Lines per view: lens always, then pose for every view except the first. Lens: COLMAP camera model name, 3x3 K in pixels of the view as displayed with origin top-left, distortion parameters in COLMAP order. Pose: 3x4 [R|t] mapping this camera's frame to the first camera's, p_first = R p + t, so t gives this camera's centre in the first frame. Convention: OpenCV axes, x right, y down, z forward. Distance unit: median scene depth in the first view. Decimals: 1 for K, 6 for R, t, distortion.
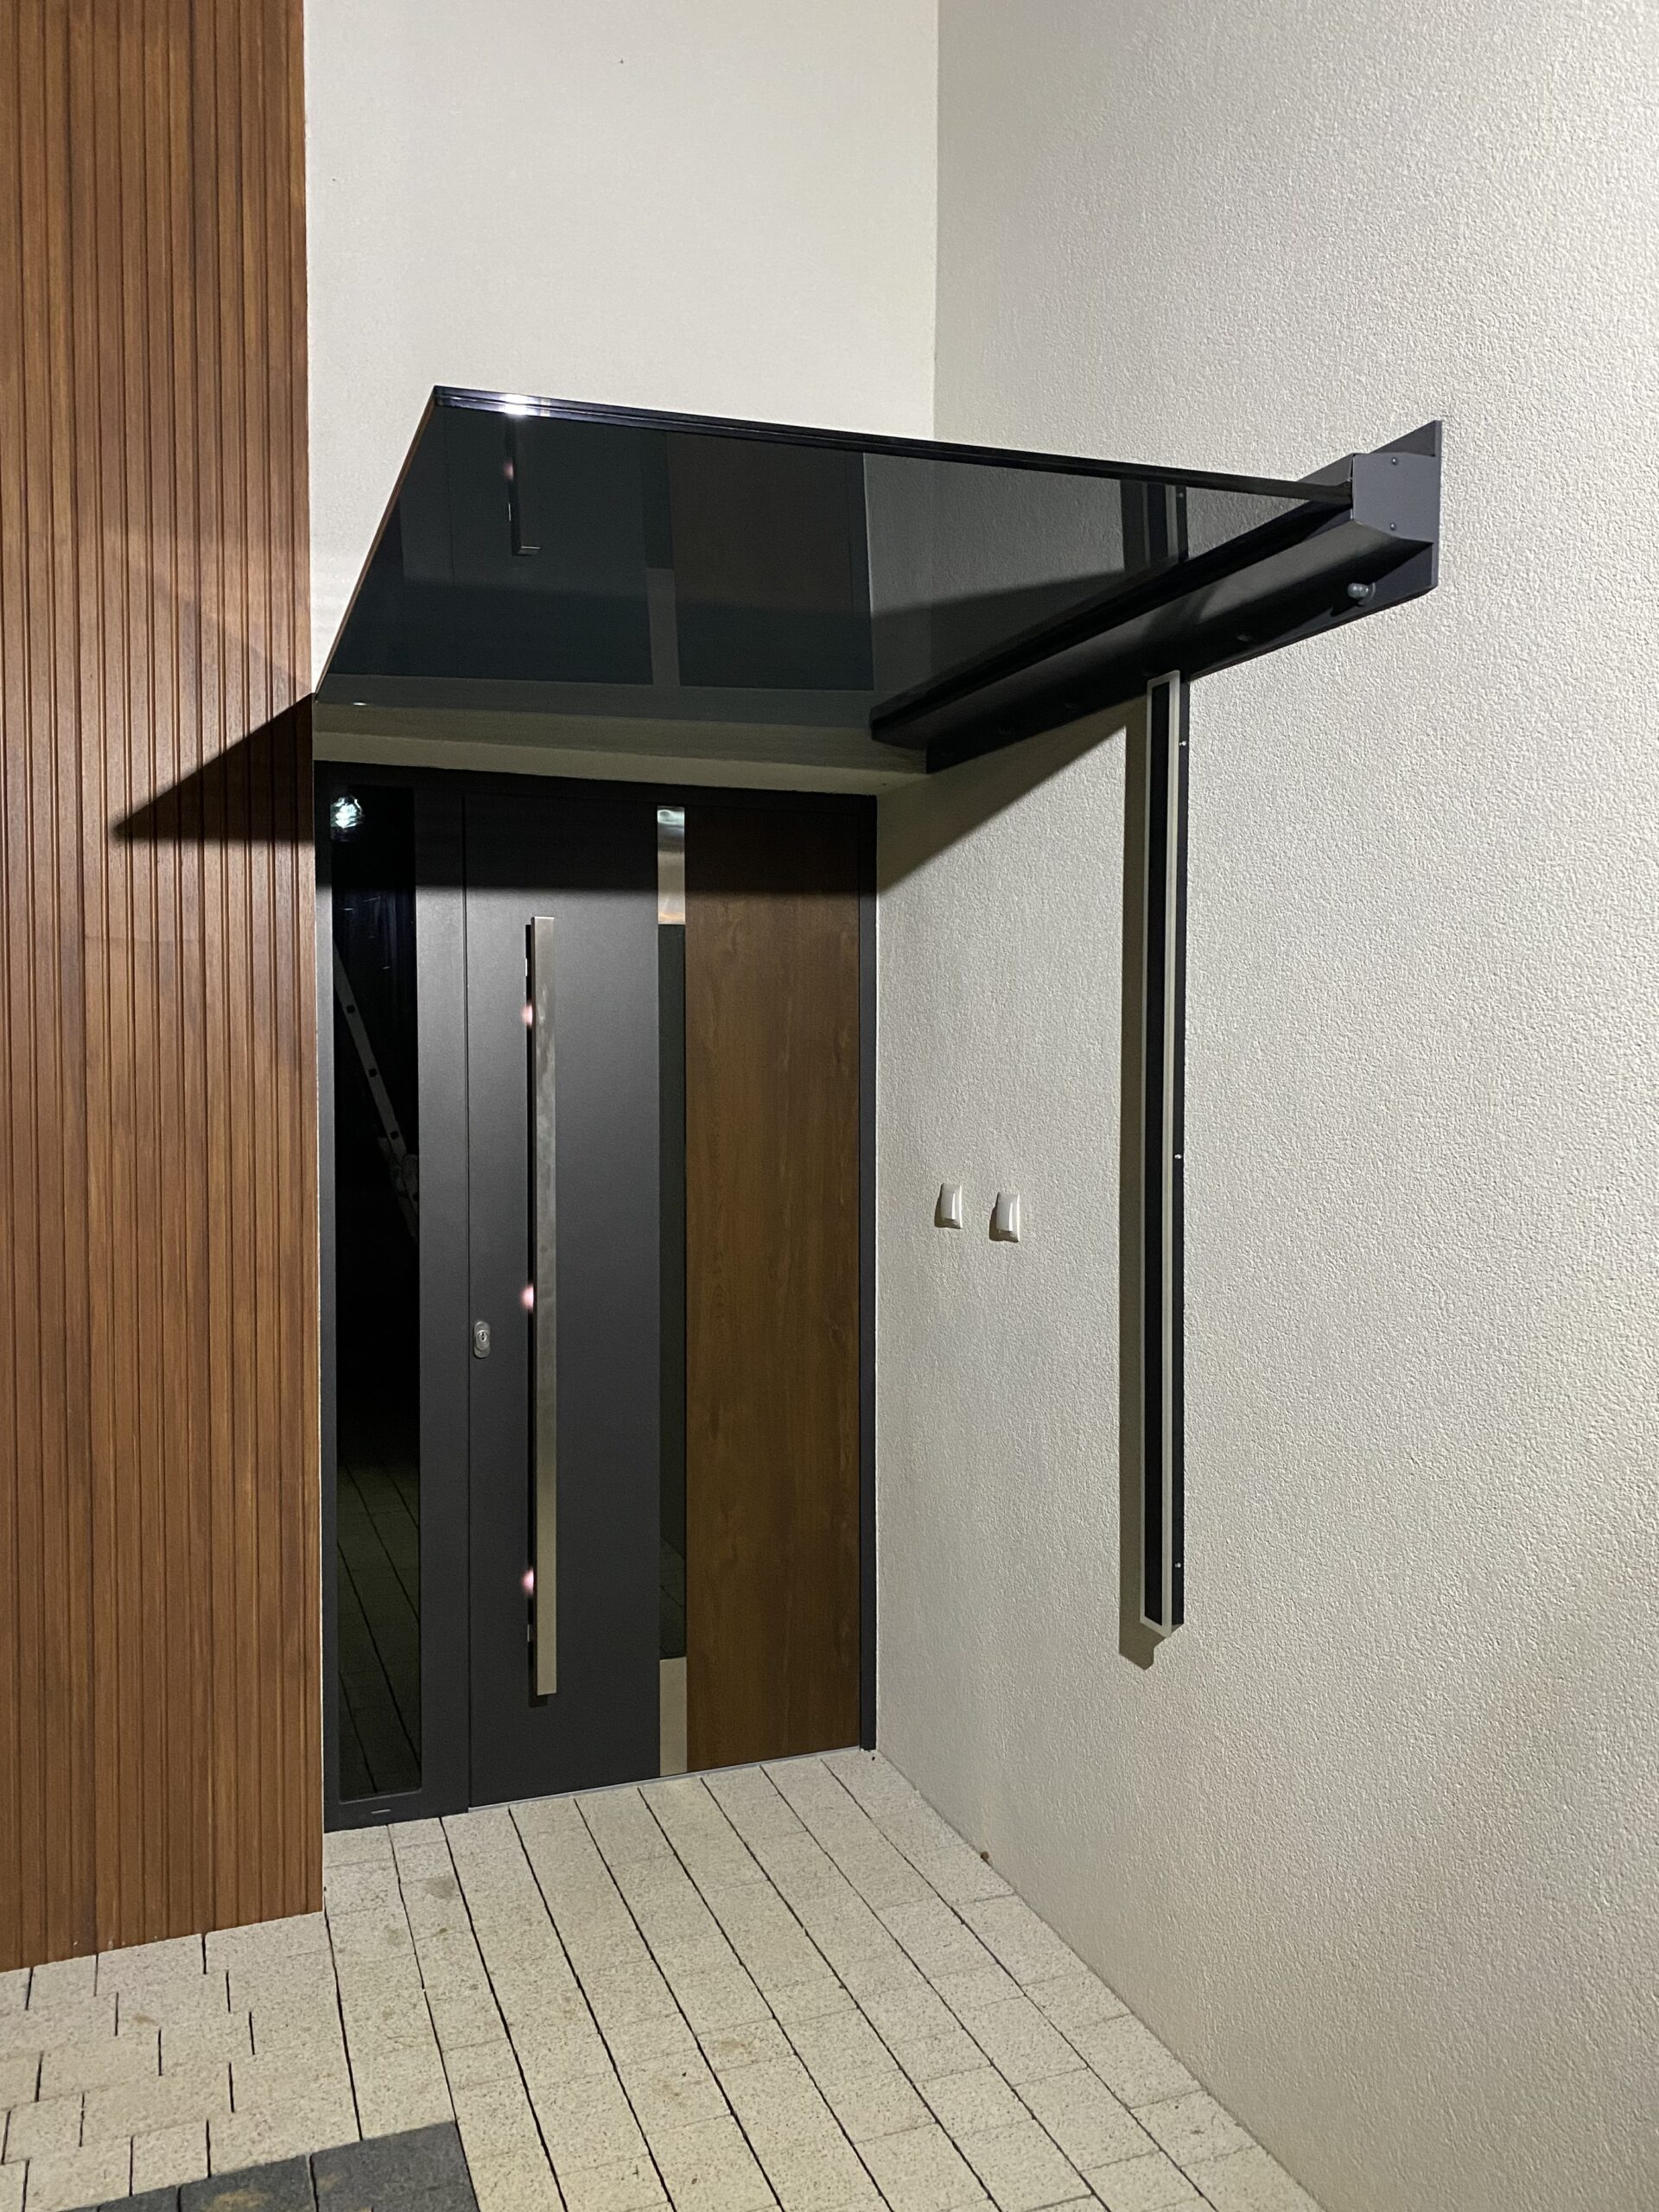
lens RADIAL K [[1693.6, 0, 826.0], [0, 1693.6, 1091.2], [0, 0, 1]] dist [0.002090, 0.002033]
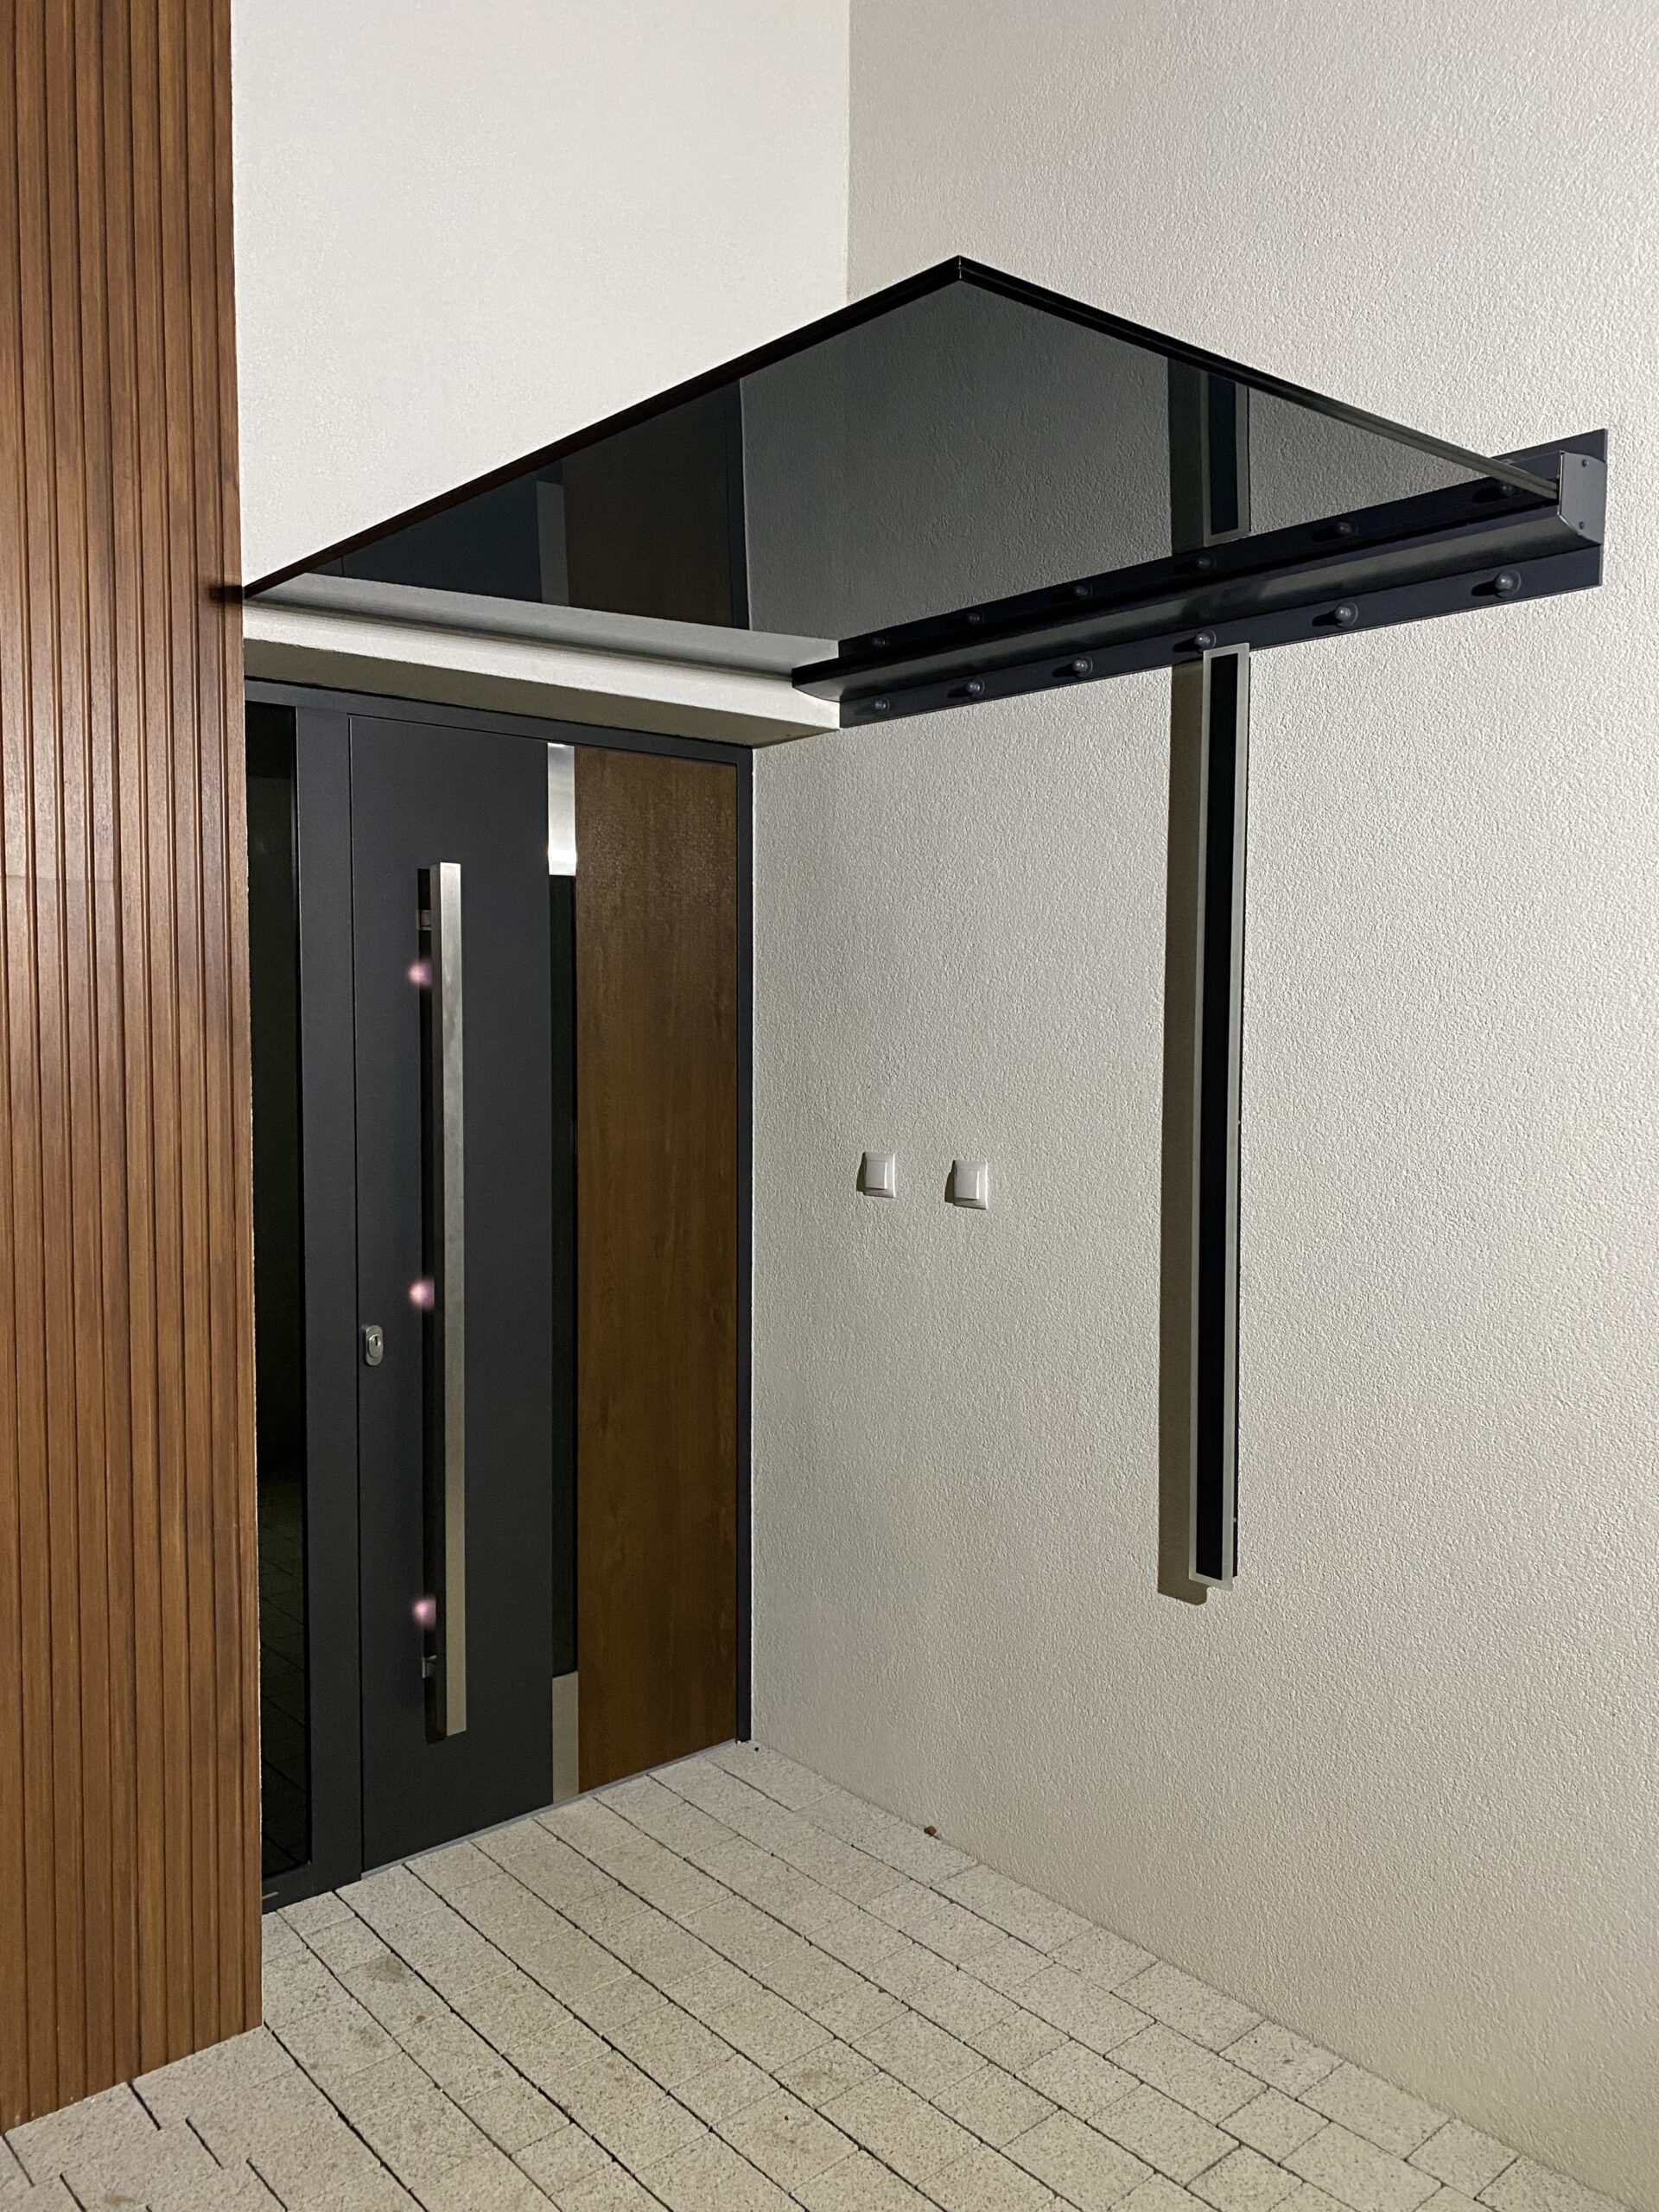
lens RADIAL K [[1687.4, 0, 828.5], [0, 1687.4, 1081.5], [0, 0, 1]] dist [0.003939, -0.004375]
pose [[0.937634, -0.012893, 0.347385, -0.325872], [0.005732, 0.999750, 0.021633, -0.007911], [-0.347577, -0.018293, 0.937473, 0.114965]]
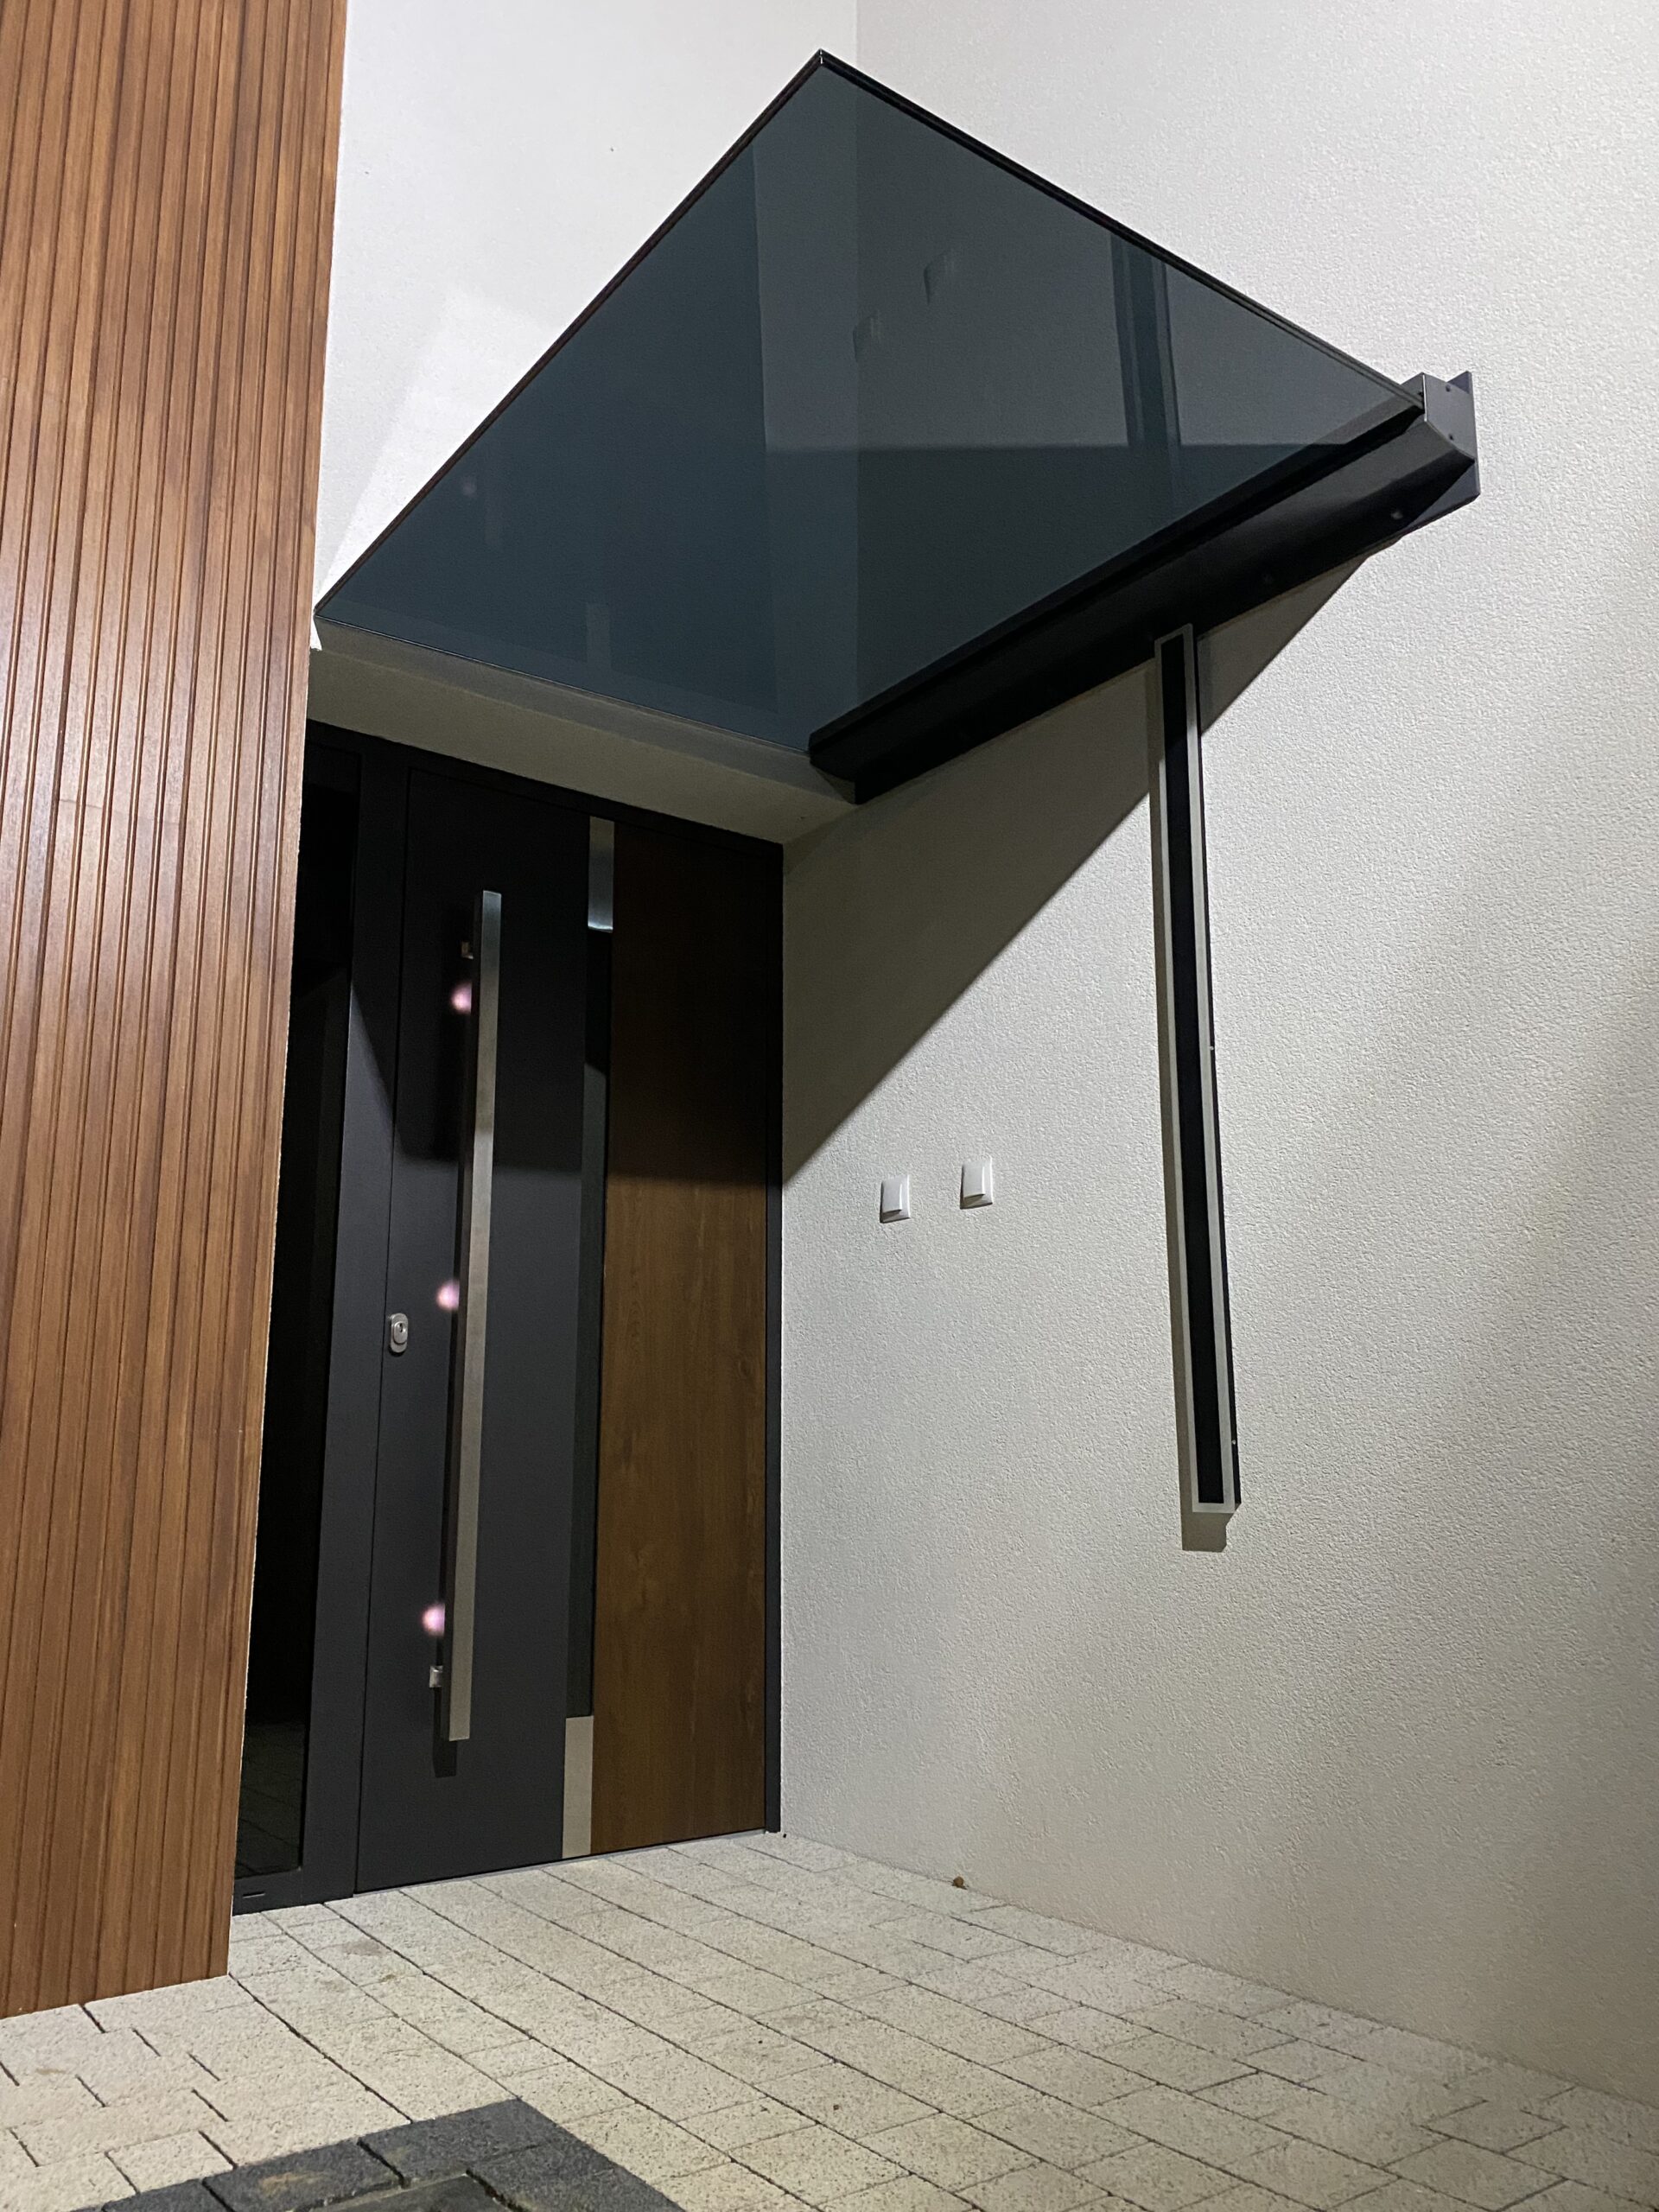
lens RADIAL K [[1678.7, 0, 829.5], [0, 1678.7, 1106.0], [0, 0, 1]] dist [0.001301, -0.002793]
pose [[0.962135, 0.051757, 0.267615, -0.261549], [0.010775, 0.973817, -0.227077, 0.269146], [-0.272361, 0.221362, 0.936386, 0.075921]]
